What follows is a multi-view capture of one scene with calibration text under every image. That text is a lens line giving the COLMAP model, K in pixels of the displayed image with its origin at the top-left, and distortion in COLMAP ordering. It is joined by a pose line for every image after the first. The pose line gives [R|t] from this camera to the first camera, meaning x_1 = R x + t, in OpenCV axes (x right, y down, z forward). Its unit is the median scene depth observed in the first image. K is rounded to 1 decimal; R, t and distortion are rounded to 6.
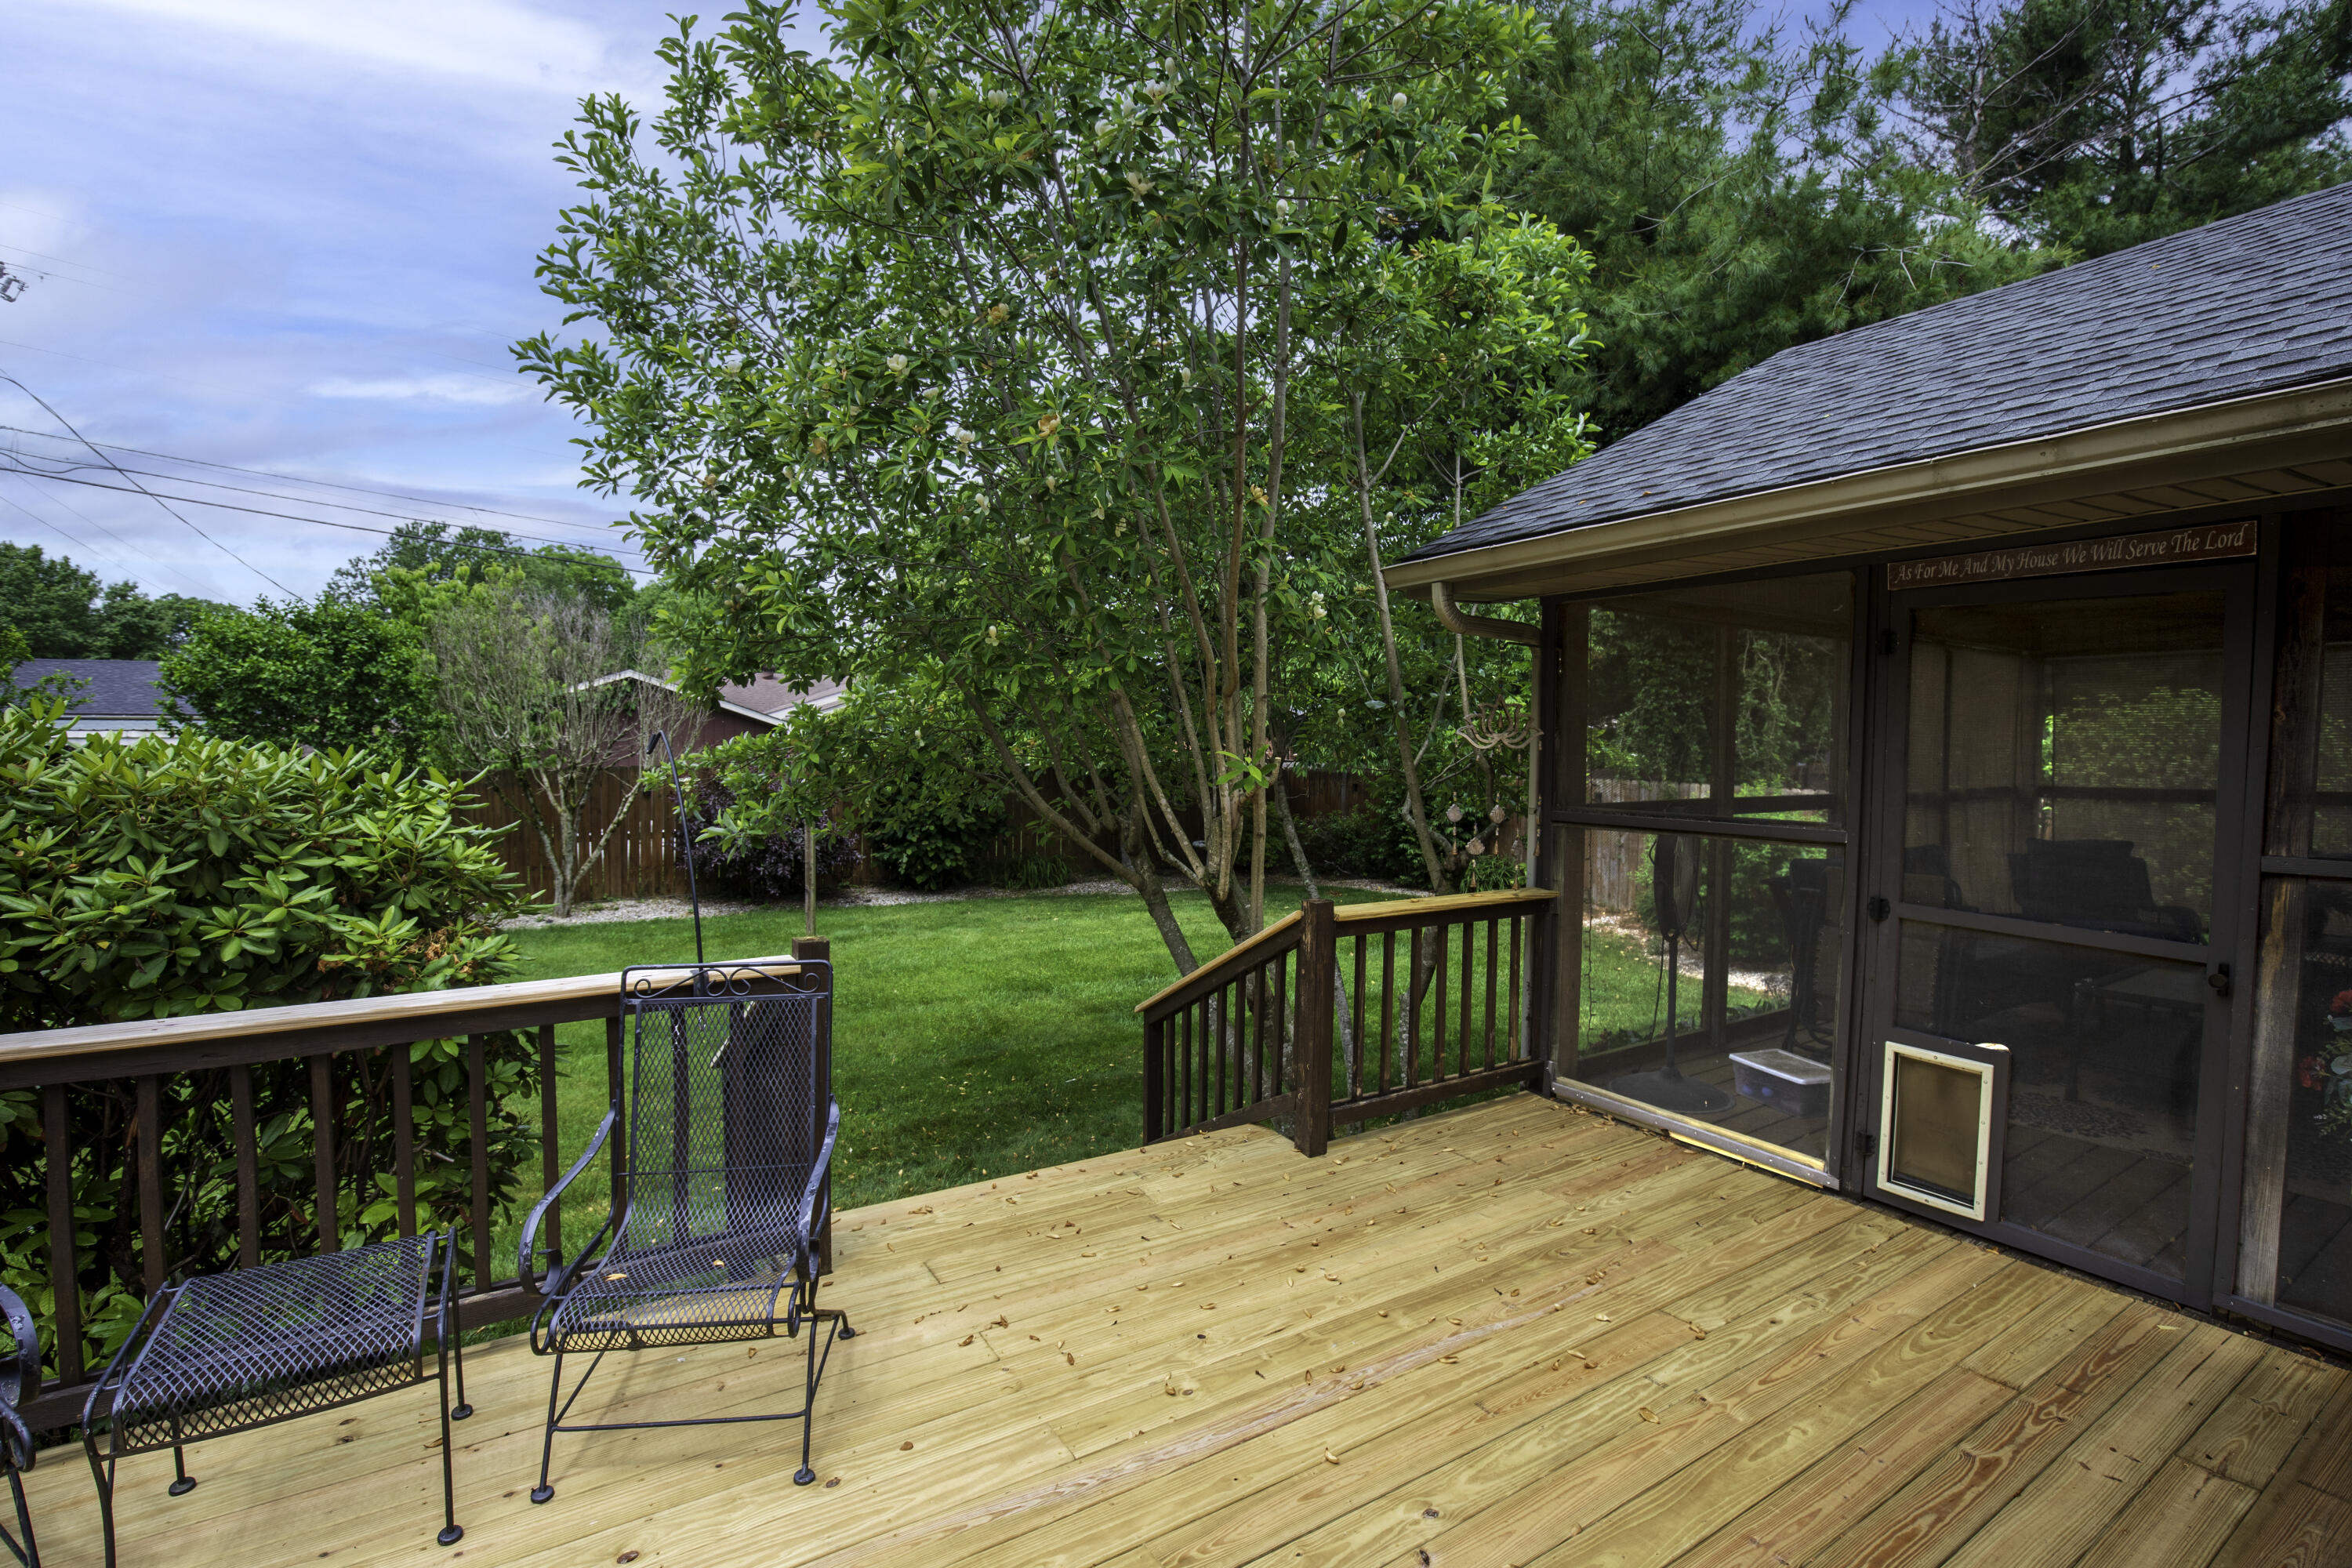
lens RADIAL K [[1094.3, 0, 1227.5], [0, 1094.3, 784.3], [0, 0, 1]] dist [-0.014603, 0.000666]
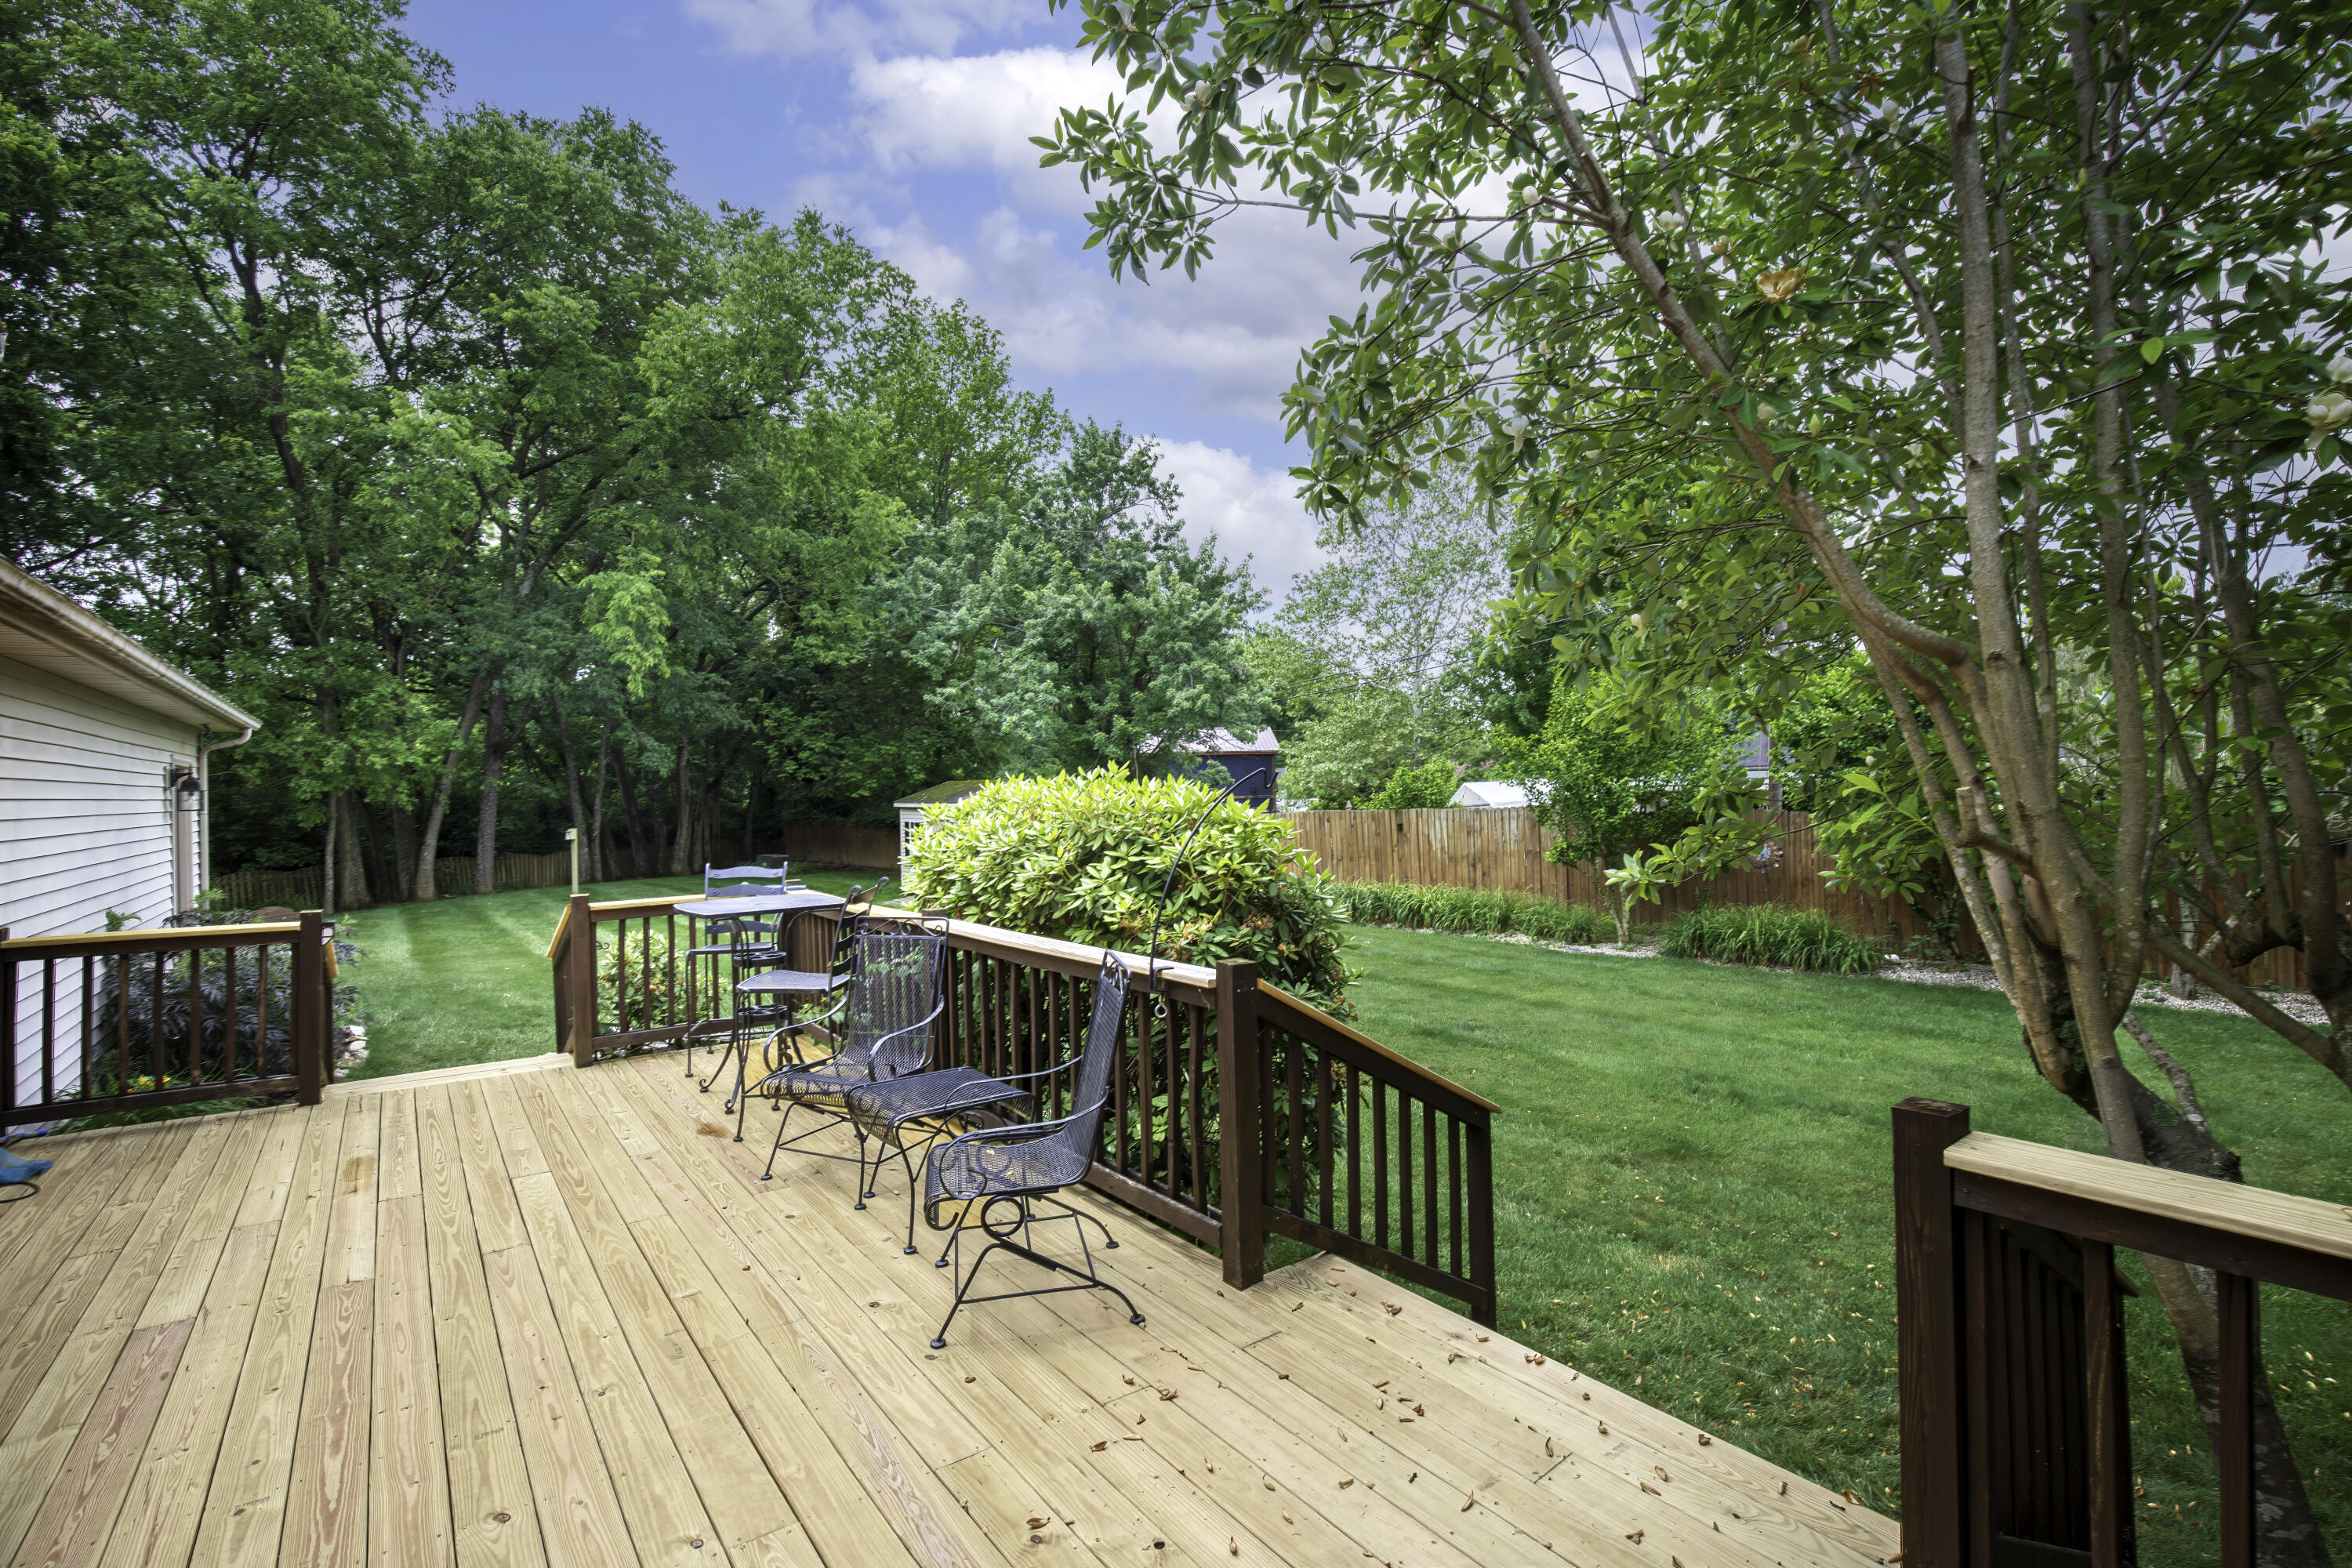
lens RADIAL K [[1094.3, 0, 1227.5], [0, 1094.3, 784.3], [0, 0, 1]] dist [-0.014603, 0.000666]
pose [[0.053729, -0.023899, -0.998270, 0.257239], [-0.027319, 0.999304, -0.025394, -0.000666], [0.998182, 0.028636, 0.053038, 0.351469]]
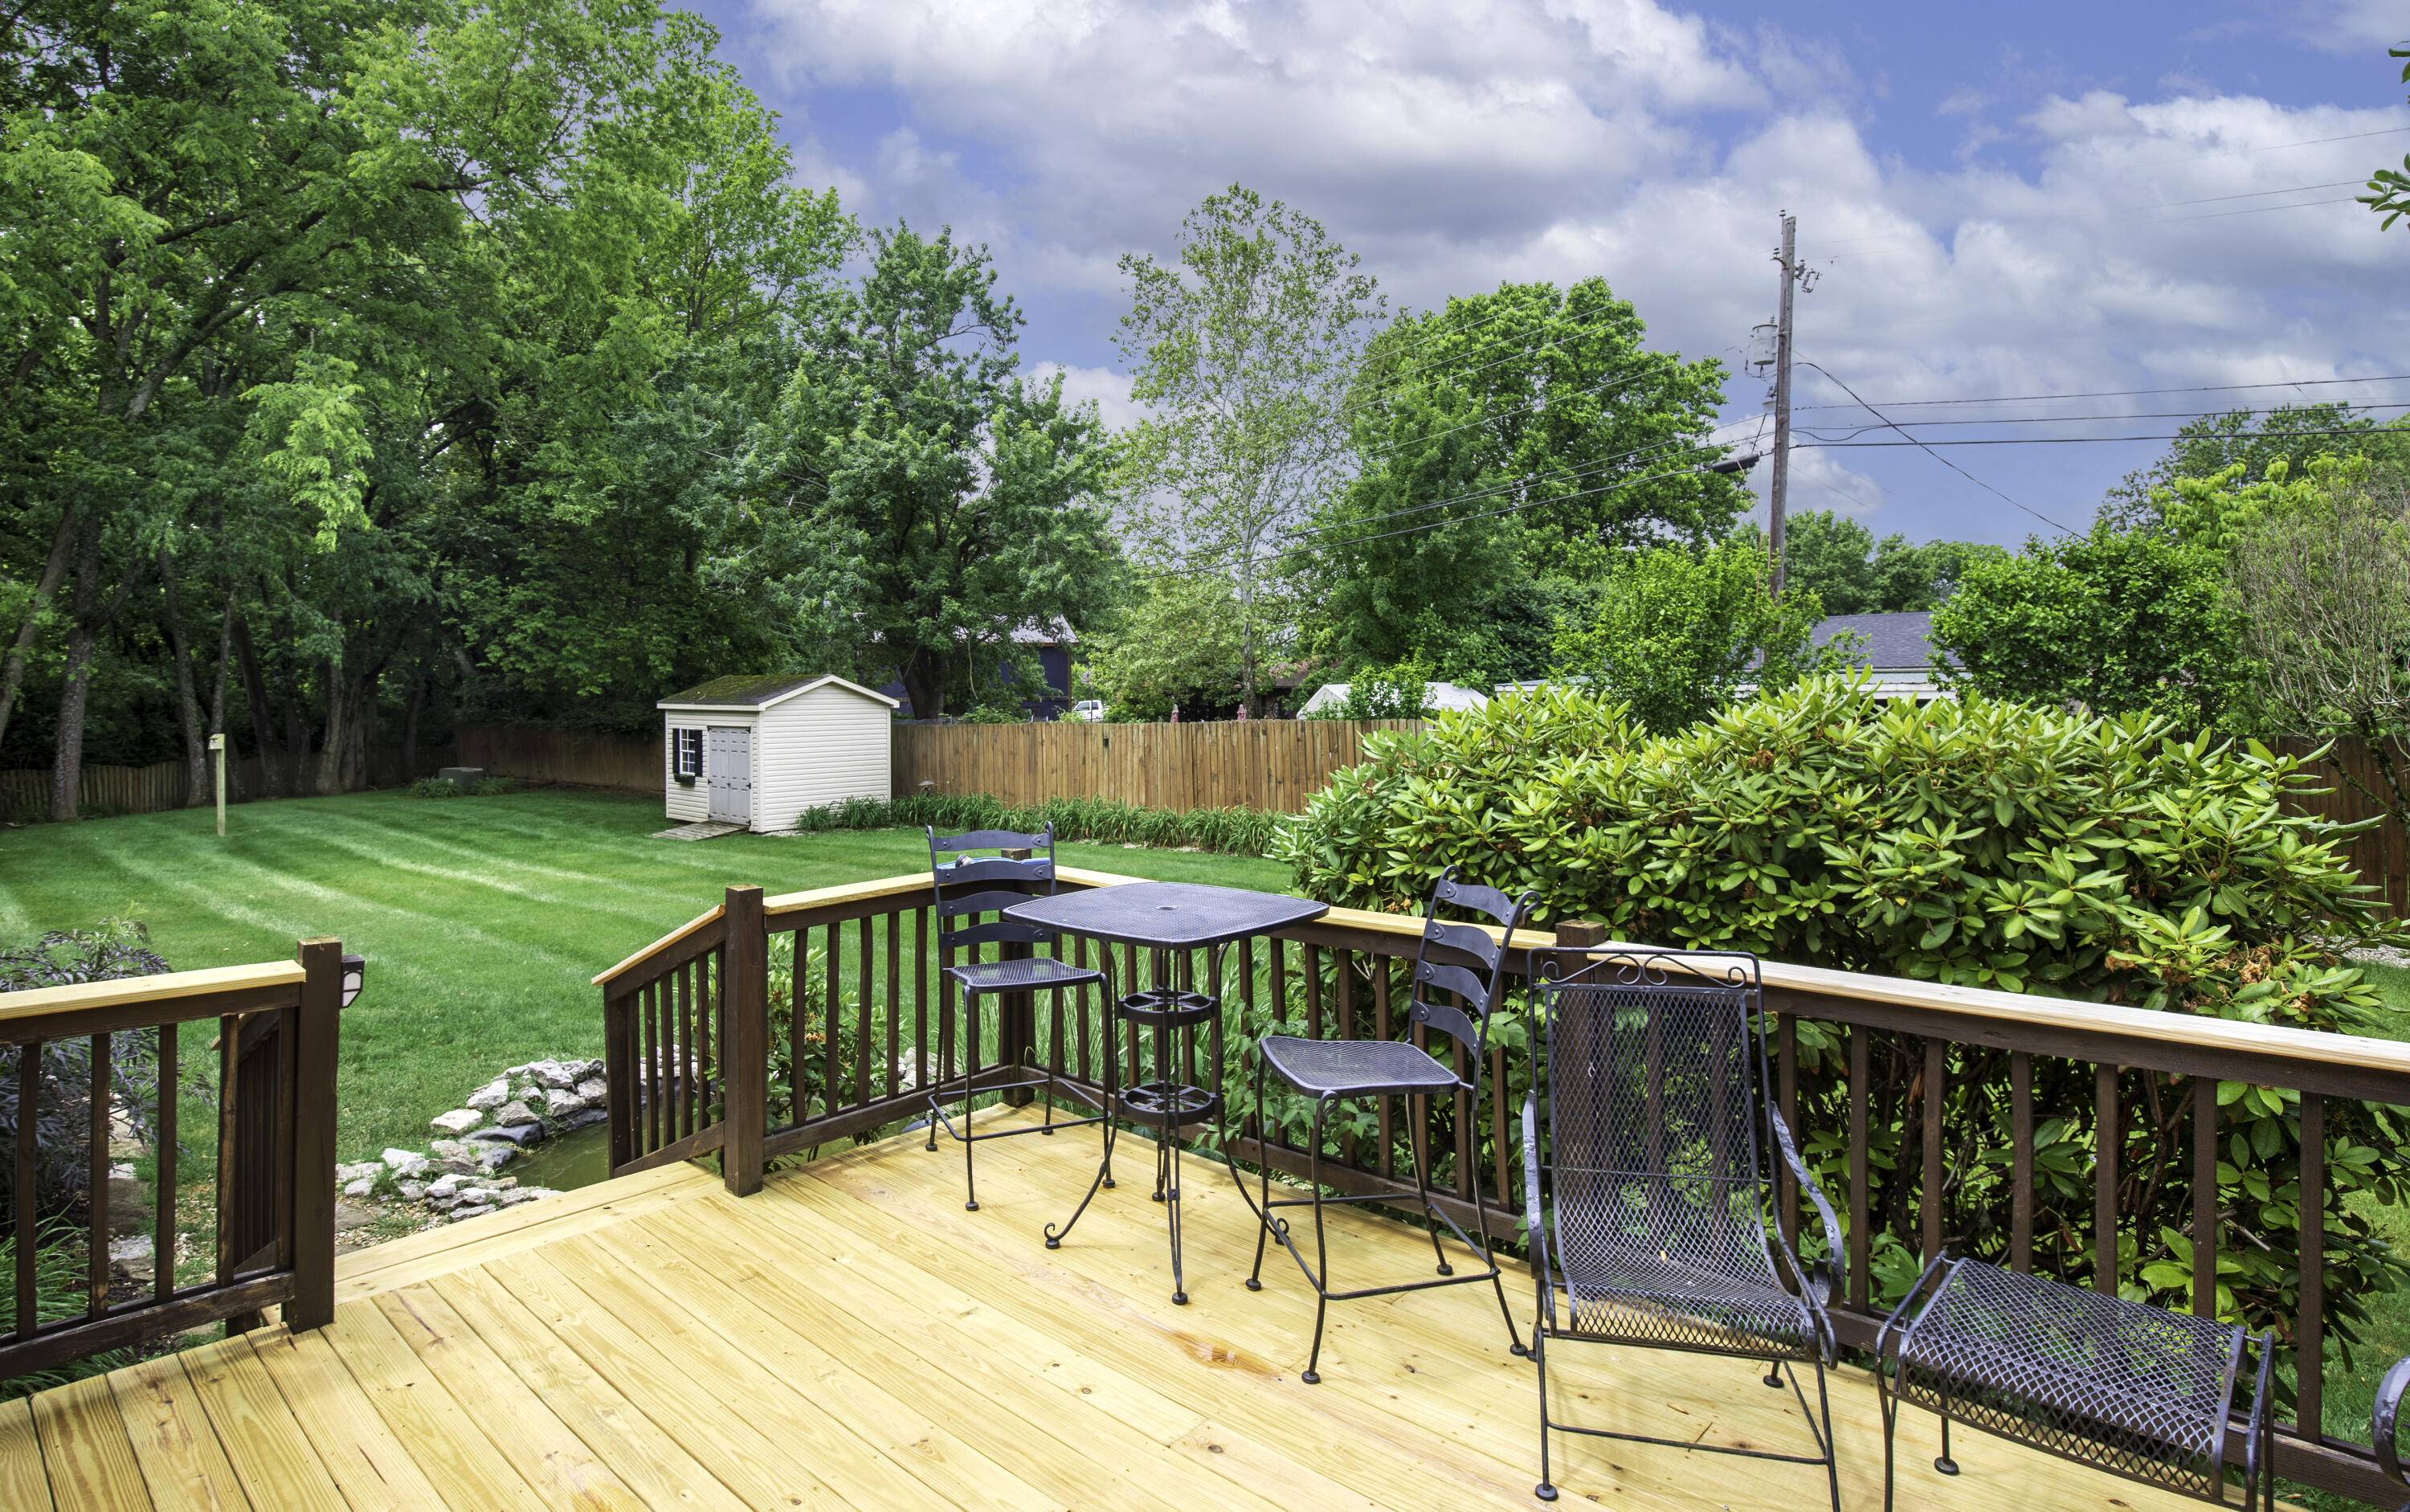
lens RADIAL K [[1262.1, 0, 1108.7], [0, 1262.1, 695.4], [0, 0, 1]] dist [-0.024385, 0.008394]
pose [[0.192613, -0.012792, -0.981191, -0.004187], [-0.035752, 0.999160, -0.020044, 0.001780], [0.980623, 0.038940, 0.191994, 0.010745]]
